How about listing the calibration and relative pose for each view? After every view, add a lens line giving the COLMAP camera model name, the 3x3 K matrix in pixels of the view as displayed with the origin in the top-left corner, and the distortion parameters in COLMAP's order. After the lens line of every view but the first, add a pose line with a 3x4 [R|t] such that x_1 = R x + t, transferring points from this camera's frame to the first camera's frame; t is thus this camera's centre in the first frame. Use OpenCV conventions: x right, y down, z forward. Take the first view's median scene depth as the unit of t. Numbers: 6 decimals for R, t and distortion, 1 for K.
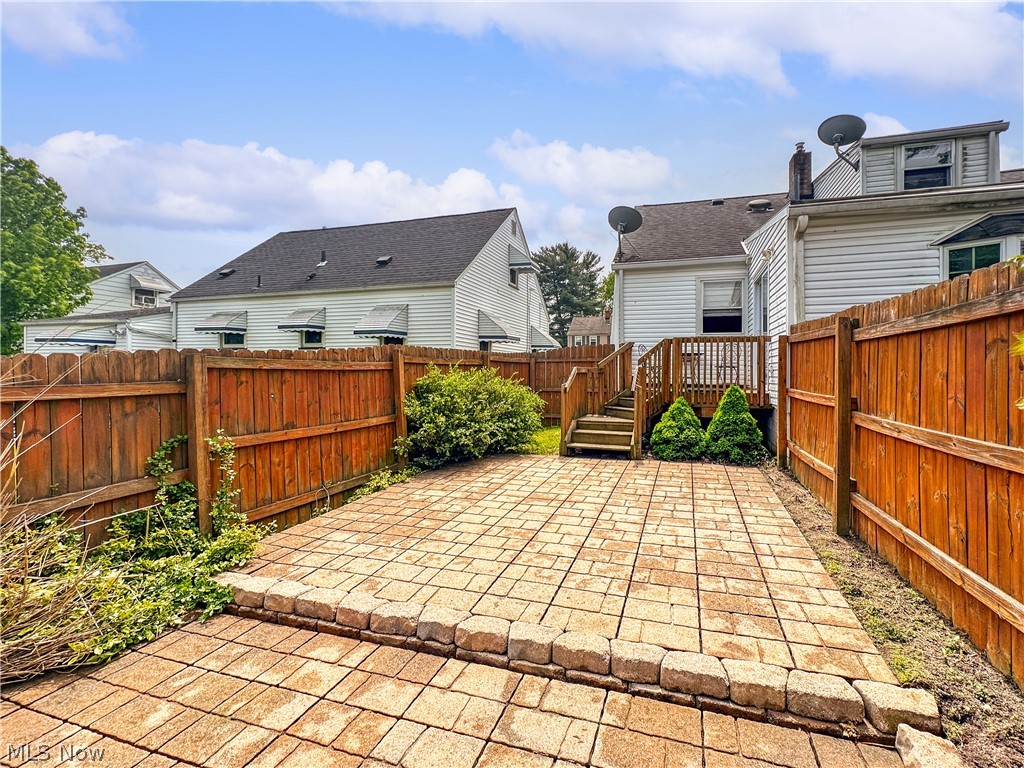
lens RADIAL K [[436.6, 0, 512.0], [0, 436.6, 384.0], [0, 0, 1]] dist [0.000048, -0.000680]
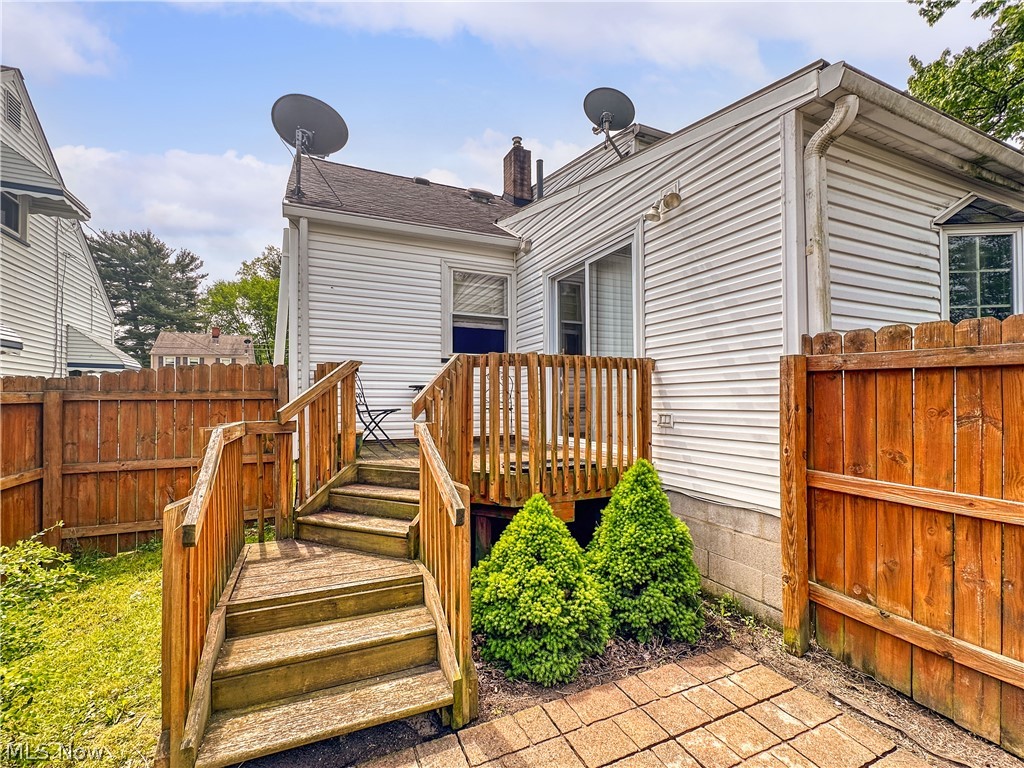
lens RADIAL K [[436.6, 0, 512.0], [0, 436.6, 384.0], [0, 0, 1]] dist [0.000048, -0.000680]
pose [[0.681397, 0.015060, 0.731759, 0.065091], [0.032743, 0.998160, -0.051031, -0.052108], [-0.731181, 0.058732, 0.679651, 0.698943]]
